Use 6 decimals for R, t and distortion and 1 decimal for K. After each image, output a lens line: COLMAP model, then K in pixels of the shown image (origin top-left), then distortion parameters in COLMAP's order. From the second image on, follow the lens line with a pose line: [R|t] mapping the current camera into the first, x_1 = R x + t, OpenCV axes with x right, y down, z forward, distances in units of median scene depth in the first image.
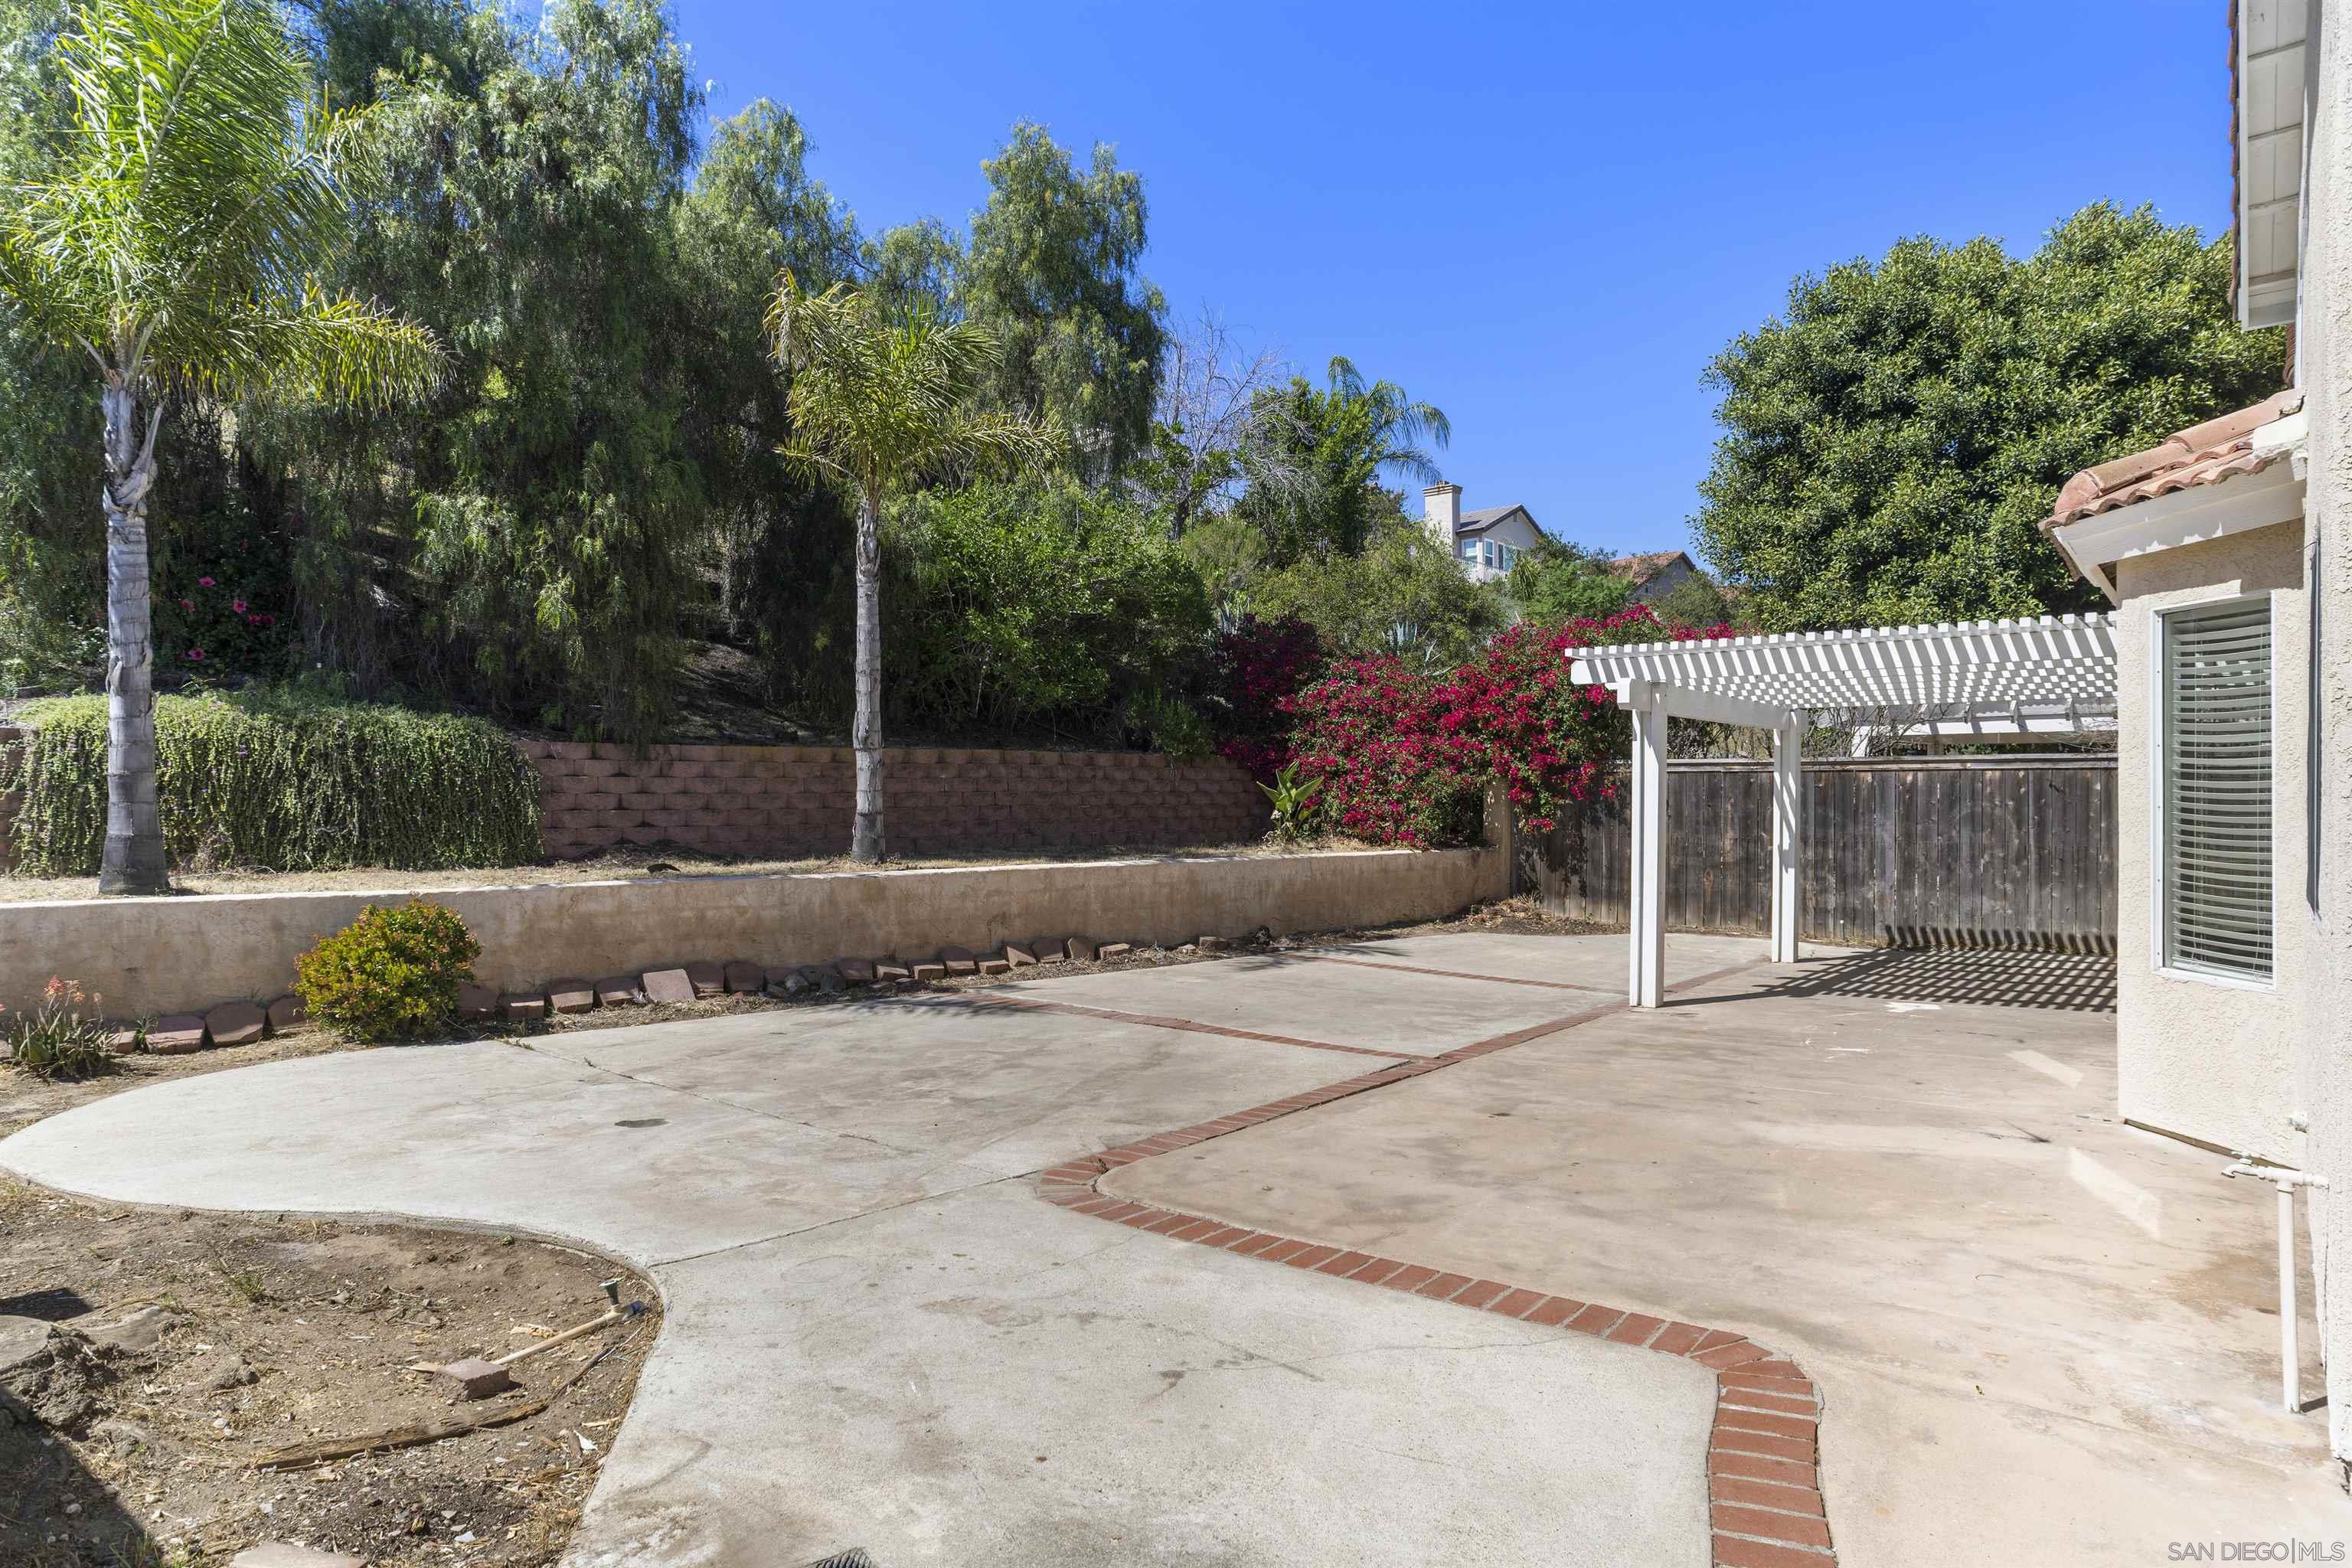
lens RADIAL K [[1346.8, 0, 1136.9], [0, 1346.8, 755.5], [0, 0, 1]] dist [-0.043761, 0.033426]
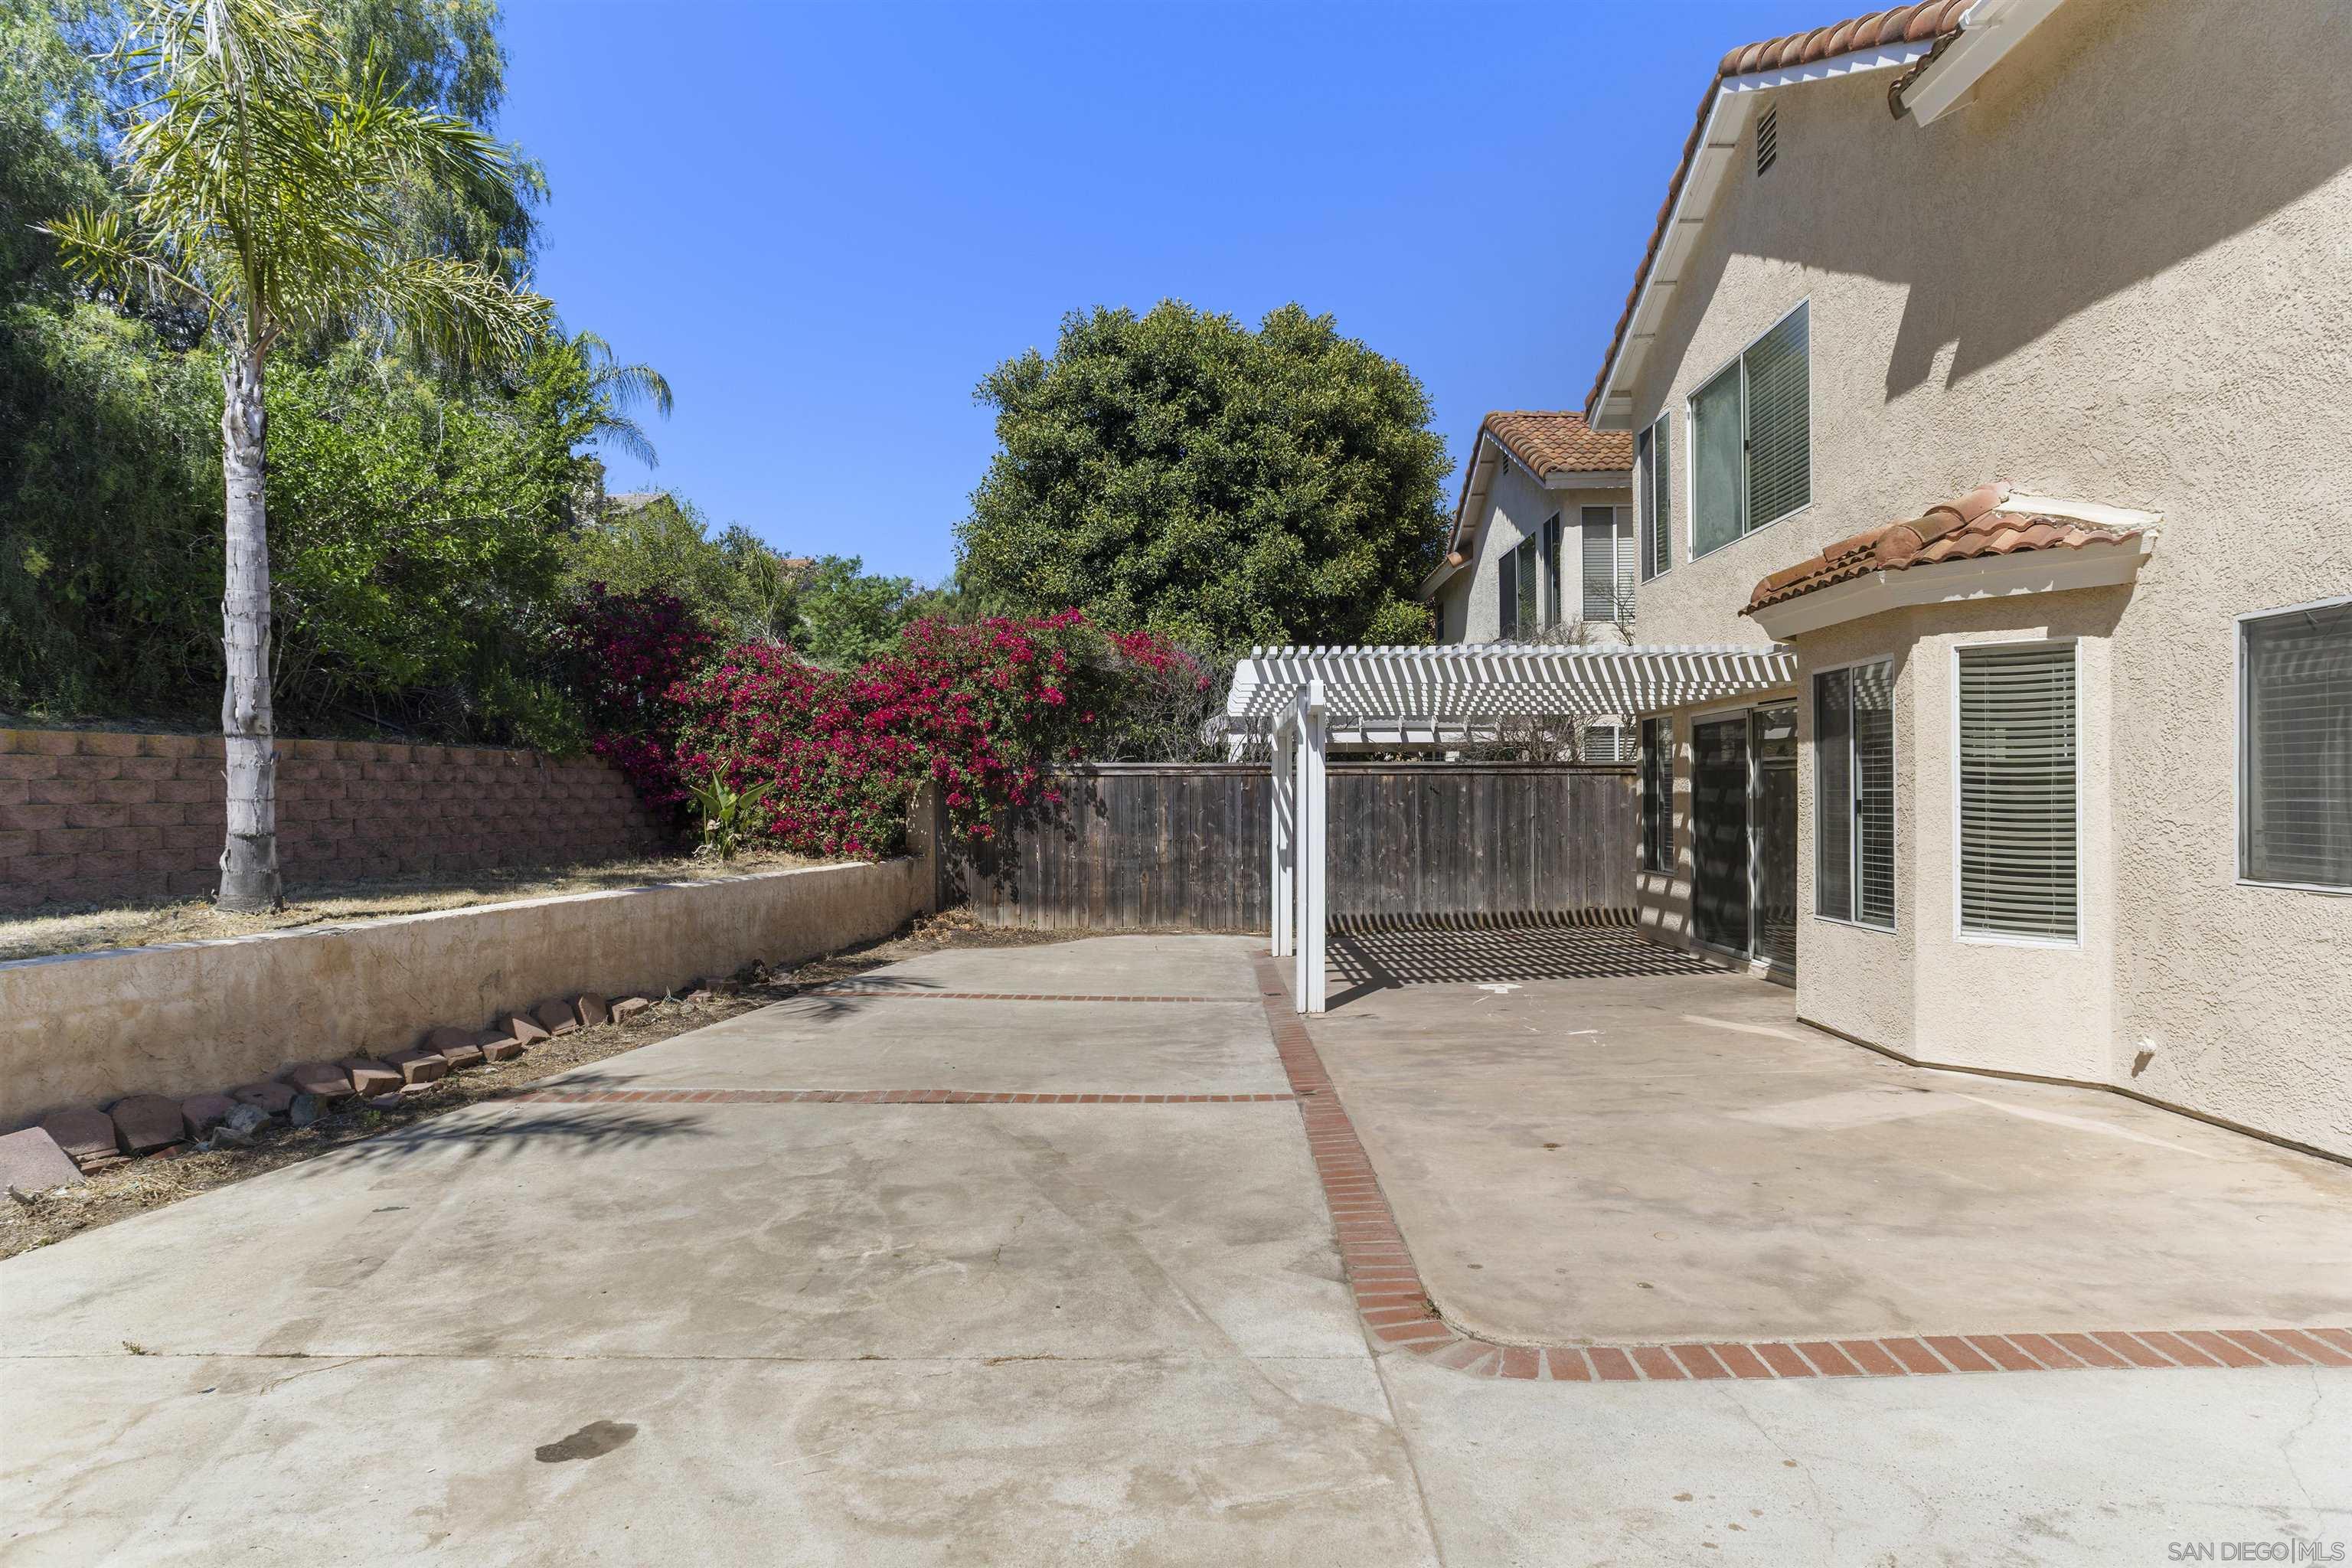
lens RADIAL K [[1346.8, 0, 1171.7], [0, 1346.8, 789.0], [0, 0, 1]] dist [-0.043761, 0.033426]
pose [[0.774414, -0.001880, 0.632677, -0.224067], [-0.012148, 0.999767, 0.017840, 0.003744], [-0.632563, -0.021501, 0.774210, 0.197214]]
